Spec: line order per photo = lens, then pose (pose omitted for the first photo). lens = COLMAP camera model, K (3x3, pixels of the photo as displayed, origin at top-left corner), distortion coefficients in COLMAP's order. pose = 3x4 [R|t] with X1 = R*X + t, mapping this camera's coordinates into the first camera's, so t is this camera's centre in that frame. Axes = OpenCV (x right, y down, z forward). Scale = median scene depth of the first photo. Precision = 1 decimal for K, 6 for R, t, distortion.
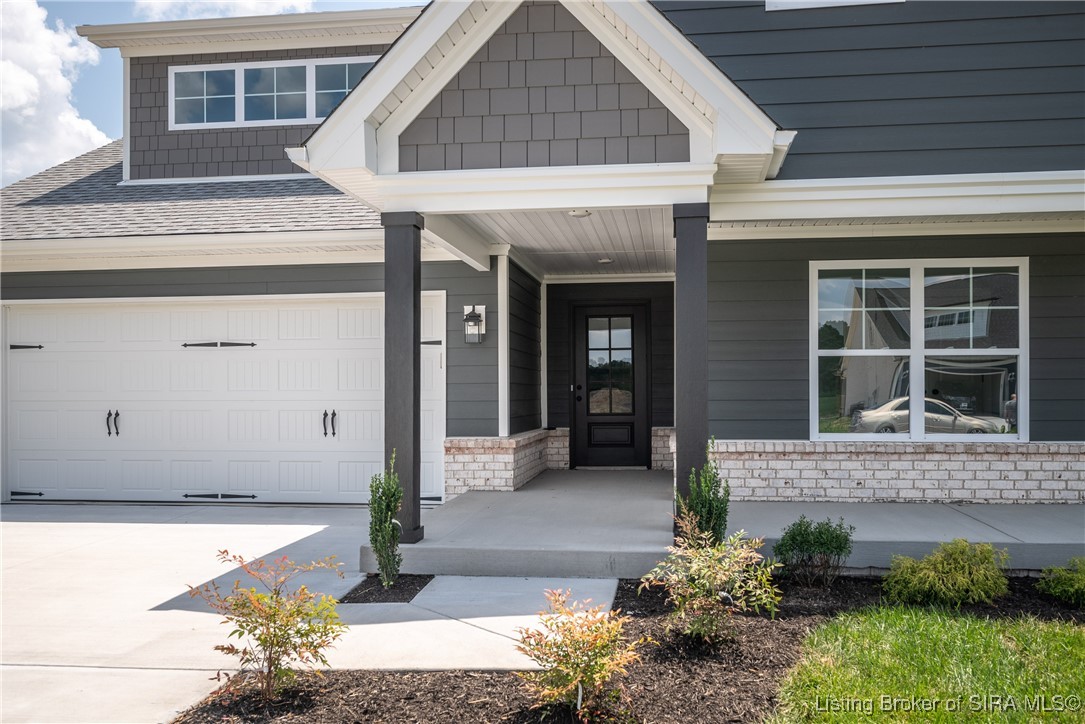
lens RADIAL K [[989.0, 0, 550.6], [0, 989.0, 372.8], [0, 0, 1]] dist [-0.009569, -0.004649]
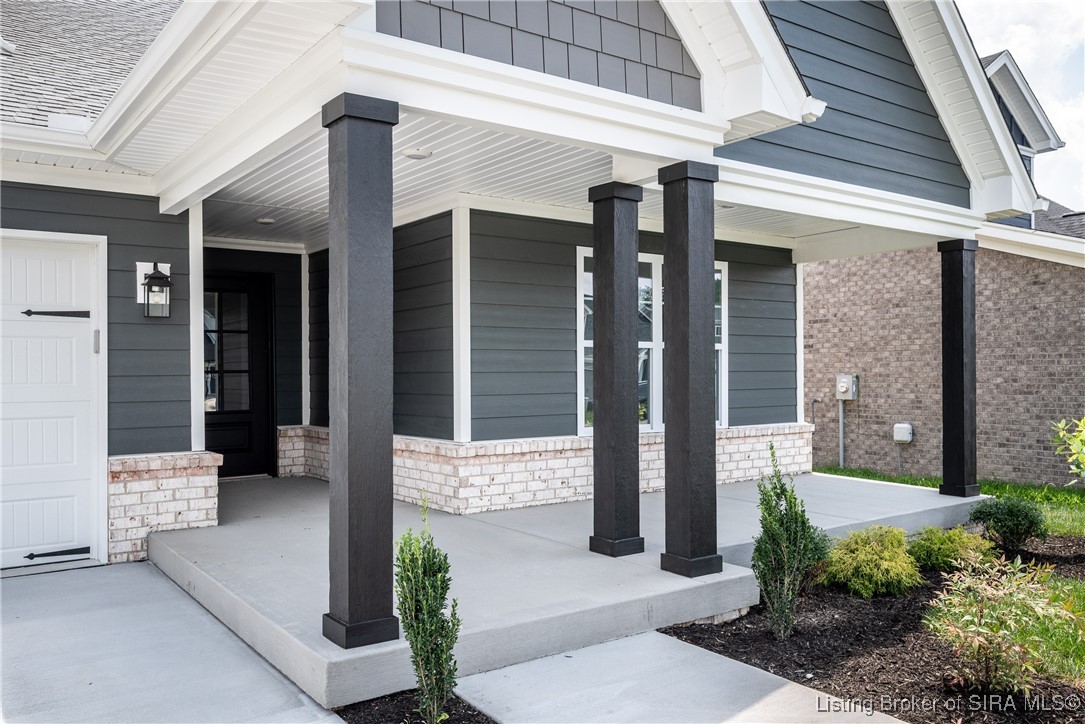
lens RADIAL K [[889.6, 0, 552.6], [0, 889.6, 363.9], [0, 0, 1]] dist [0.001207, 0.002309]
pose [[0.712720, 0.006329, 0.701420, -0.316934], [-0.009292, 0.999957, 0.000419, -0.000336], [-0.701387, -0.006816, 0.712748, 0.369008]]
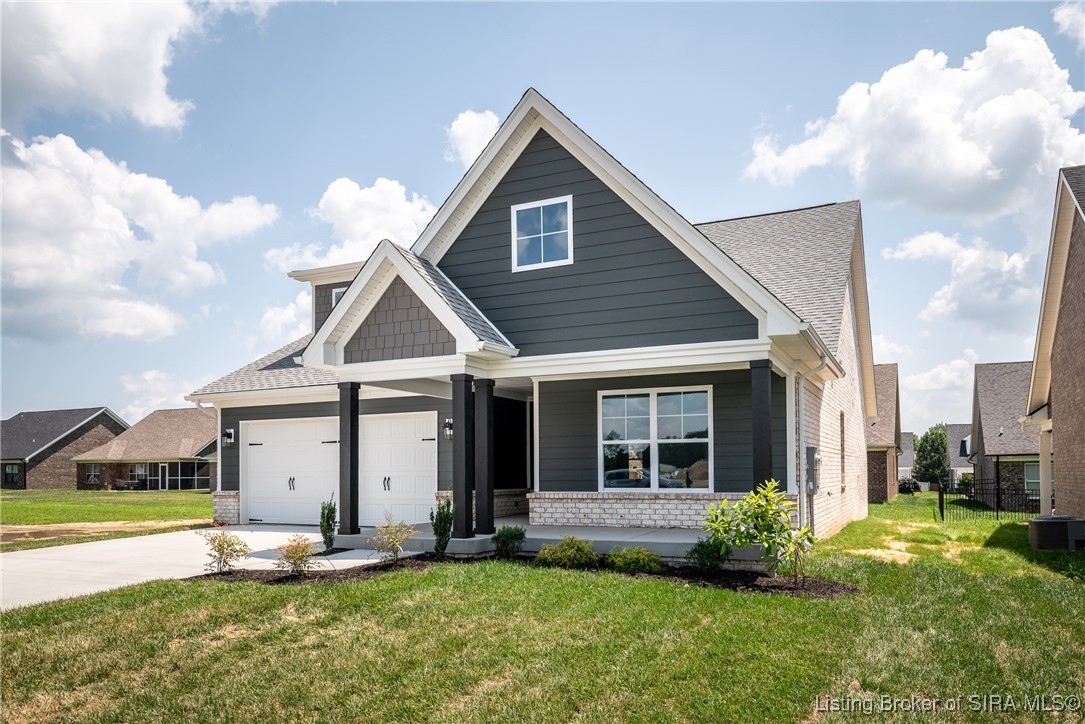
lens RADIAL K [[855.0, 0, 533.4], [0, 855.0, 425.5], [0, 0, 1]] dist [-0.014192, -0.007741]
pose [[0.940164, -0.021368, -0.340051, 0.607772], [0.009284, 0.999268, -0.037124, 0.004761], [0.340595, 0.031746, 0.939674, -0.433251]]
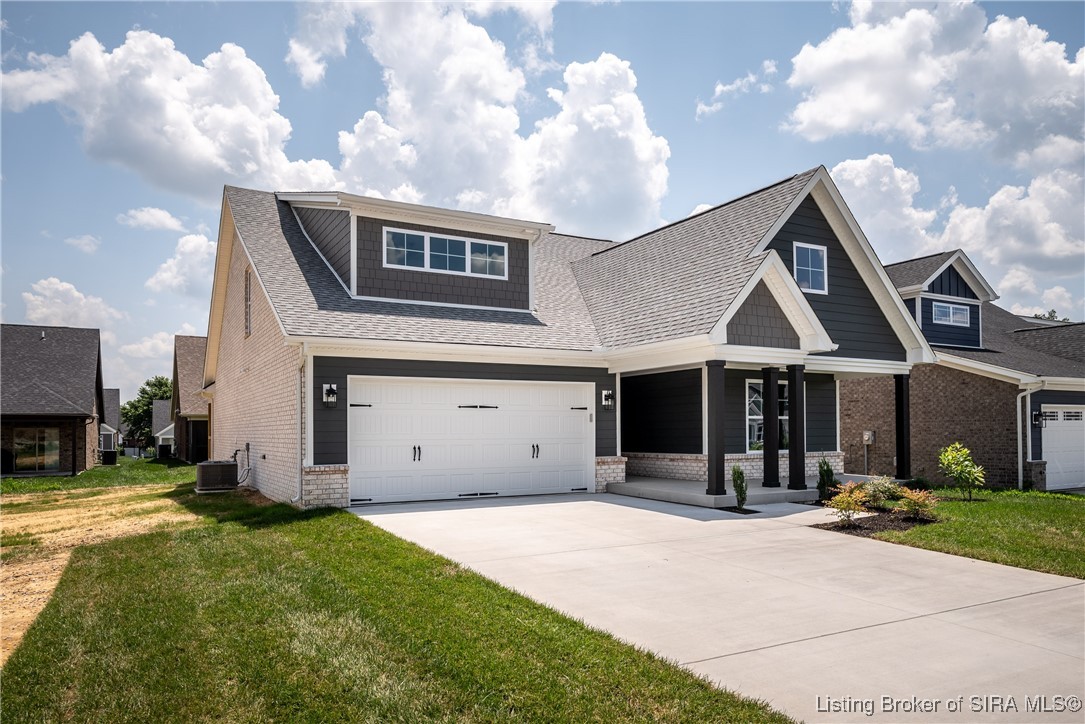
lens RADIAL K [[822.7, 0, 562.8], [0, 822.7, 405.7], [0, 0, 1]] dist [-0.040142, -0.004720]
pose [[0.766705, 0.020177, 0.641682, -1.224021], [-0.009618, 0.999755, -0.019945, -0.003543], [-0.641927, 0.009121, 0.766711, -0.218190]]
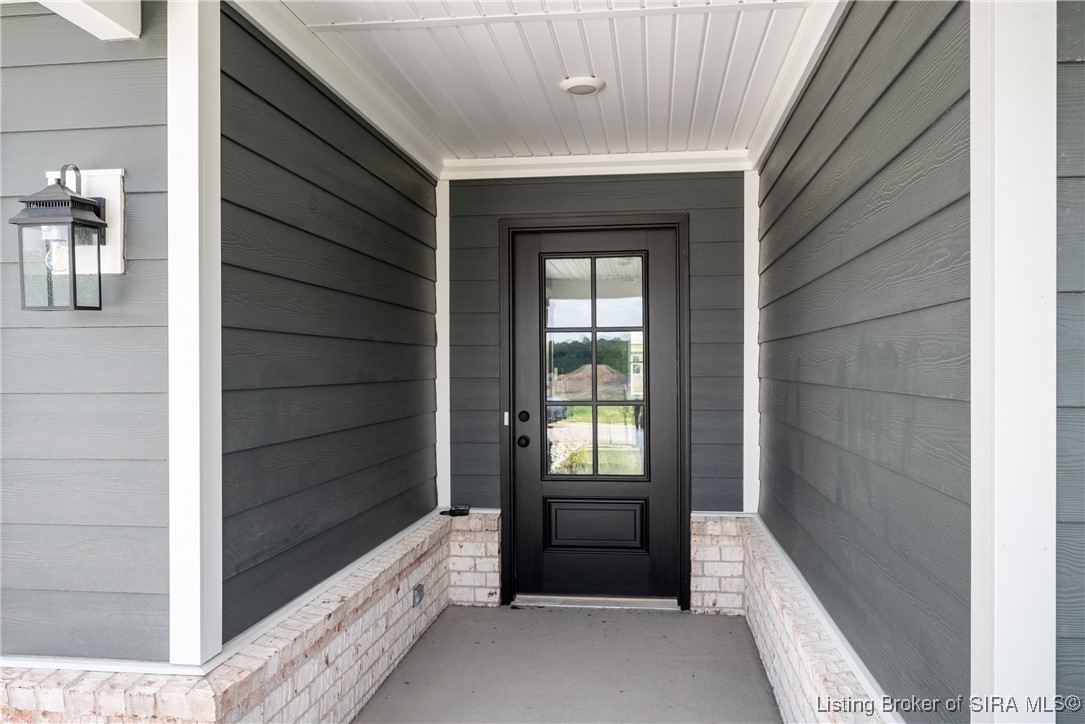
lens RADIAL K [[829.8, 0, 546.0], [0, 829.8, 364.9], [0, 0, 1]] dist [-0.007715, -0.000662]
pose [[0.999998, 0.001042, -0.001805, 0.049181], [-0.001000, 0.999740, 0.022792, -0.020551], [0.001829, -0.022790, 0.999739, 0.785424]]
